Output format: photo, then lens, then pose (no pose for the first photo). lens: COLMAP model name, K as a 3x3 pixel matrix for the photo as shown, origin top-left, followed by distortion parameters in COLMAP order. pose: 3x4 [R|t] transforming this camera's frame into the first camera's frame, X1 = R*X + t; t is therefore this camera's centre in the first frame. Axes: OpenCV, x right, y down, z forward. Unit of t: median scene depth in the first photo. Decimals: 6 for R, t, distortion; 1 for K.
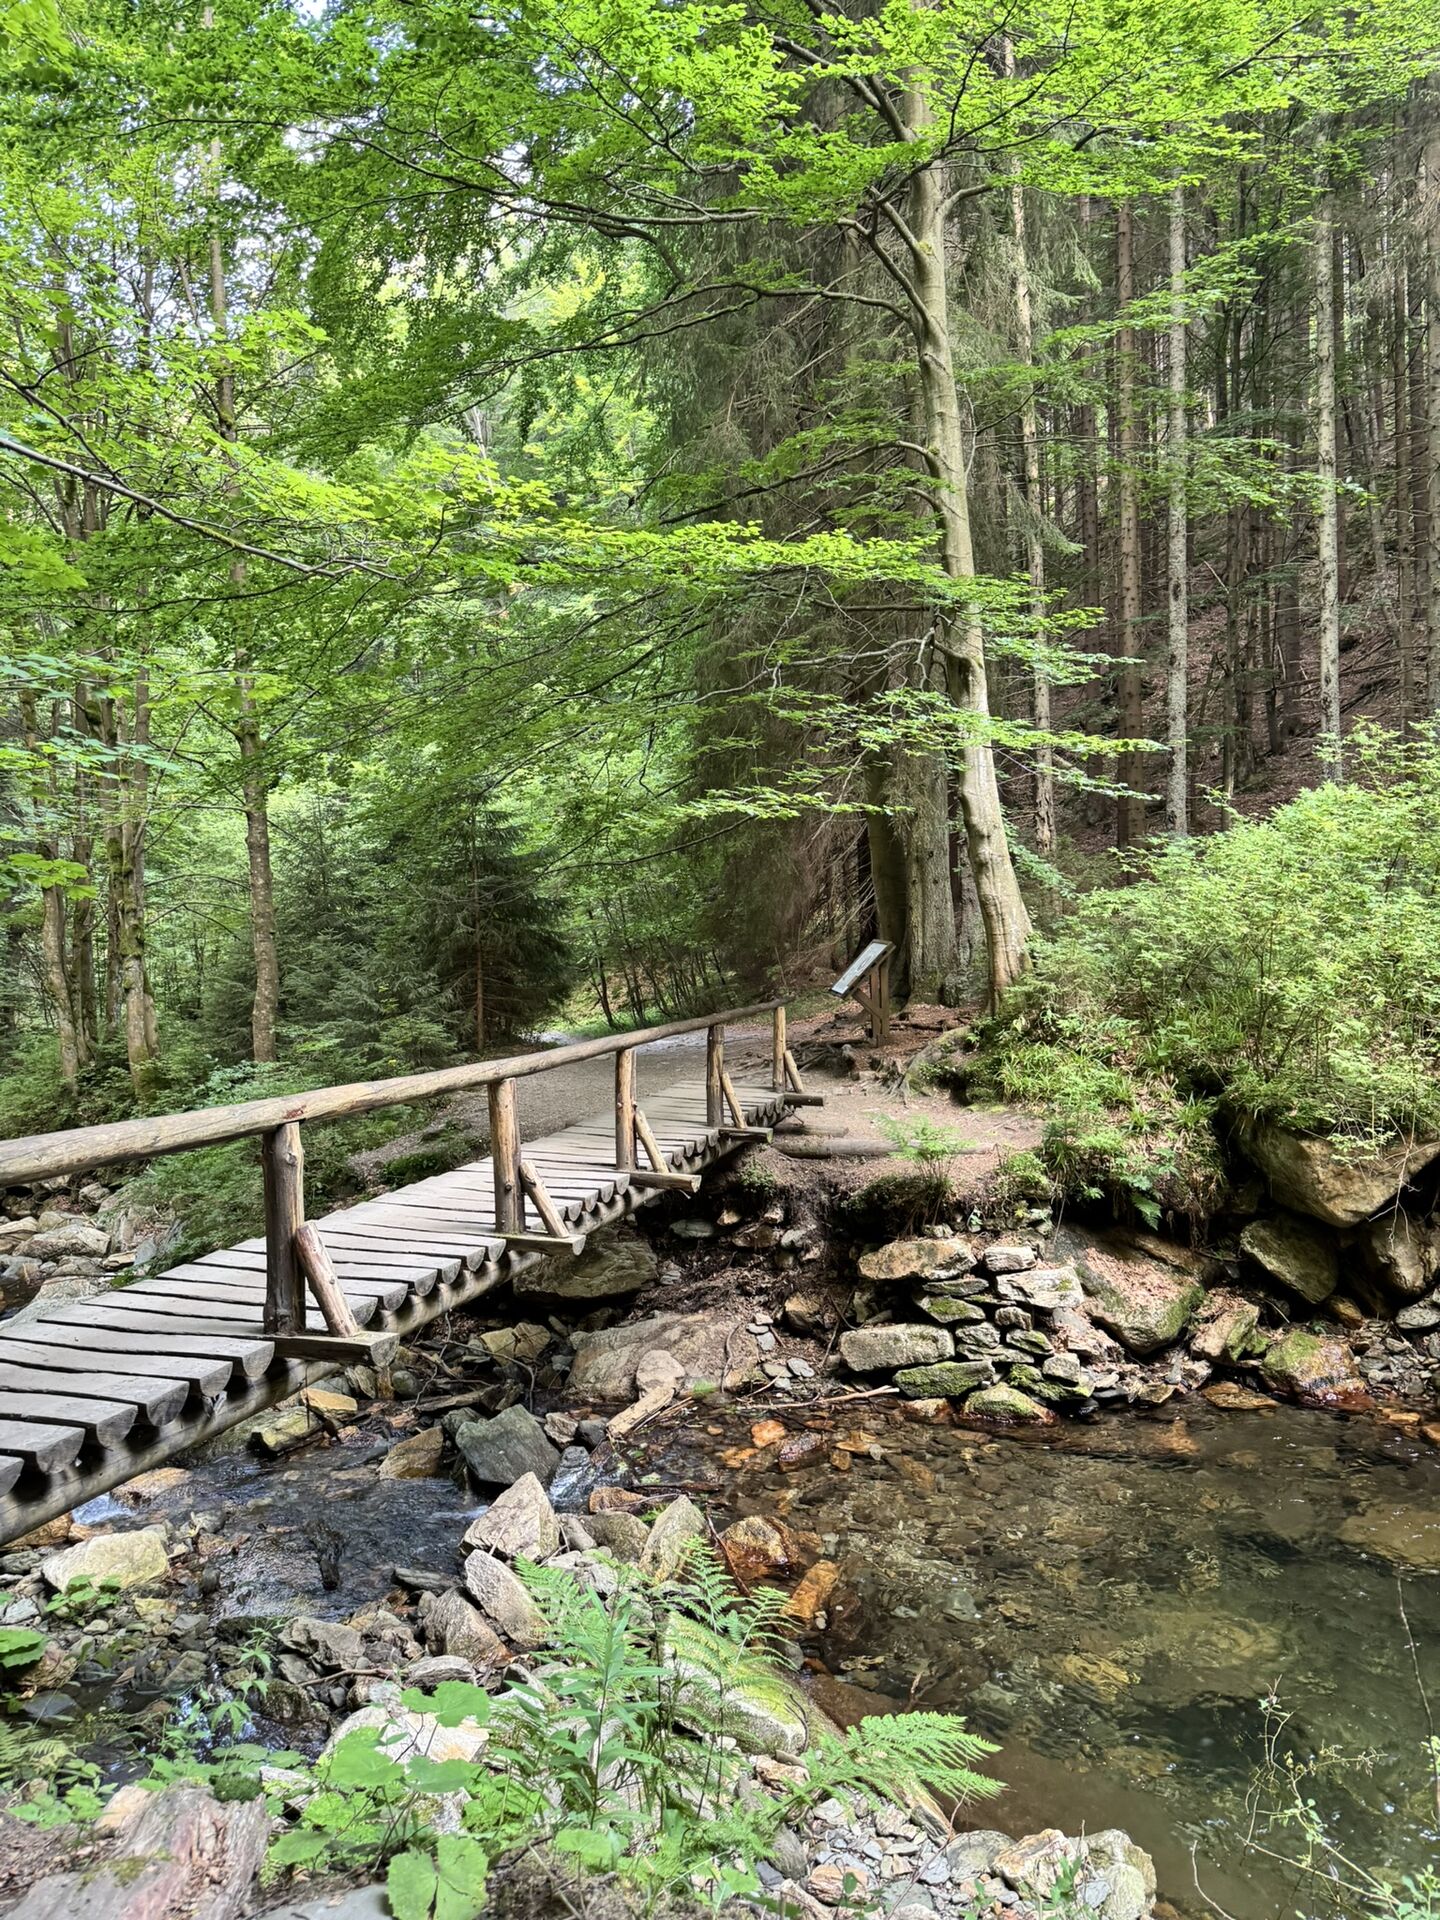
lens RADIAL K [[1331.1, 0, 719.0], [0, 1331.1, 961.2], [0, 0, 1]] dist [0.001772, -0.001133]
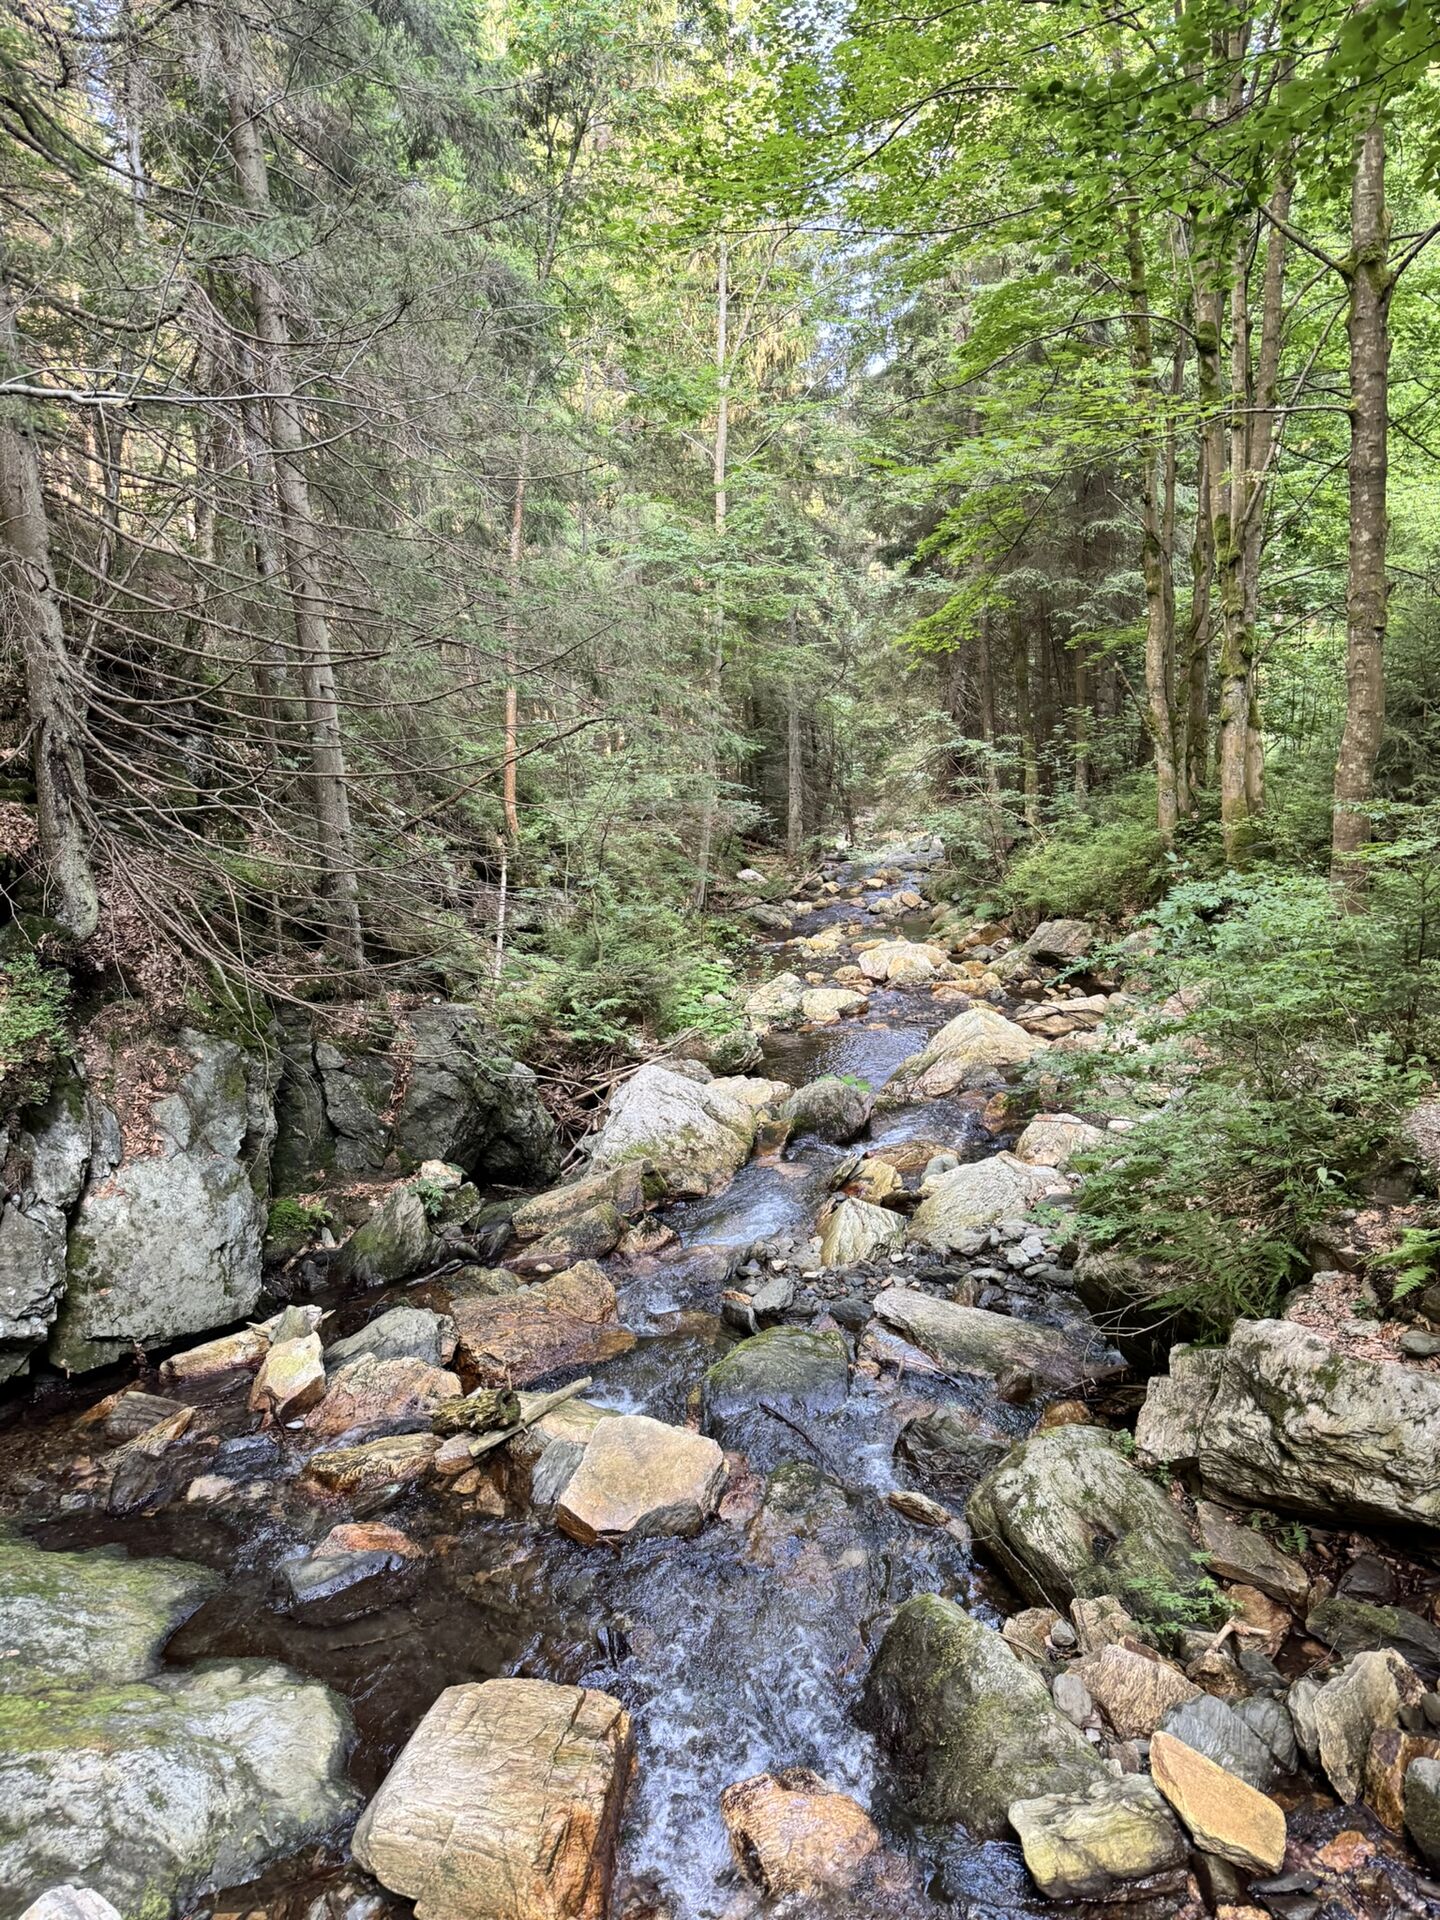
lens RADIAL K [[1331.1, 0, 718.6], [0, 1331.1, 954.2], [0, 0, 1]] dist [0.001772, -0.001133]
pose [[0.654317, 0.136992, -0.743709, -0.054742], [0.013472, 0.981187, 0.192589, 0.001242], [0.756101, -0.136033, 0.640162, 0.285332]]
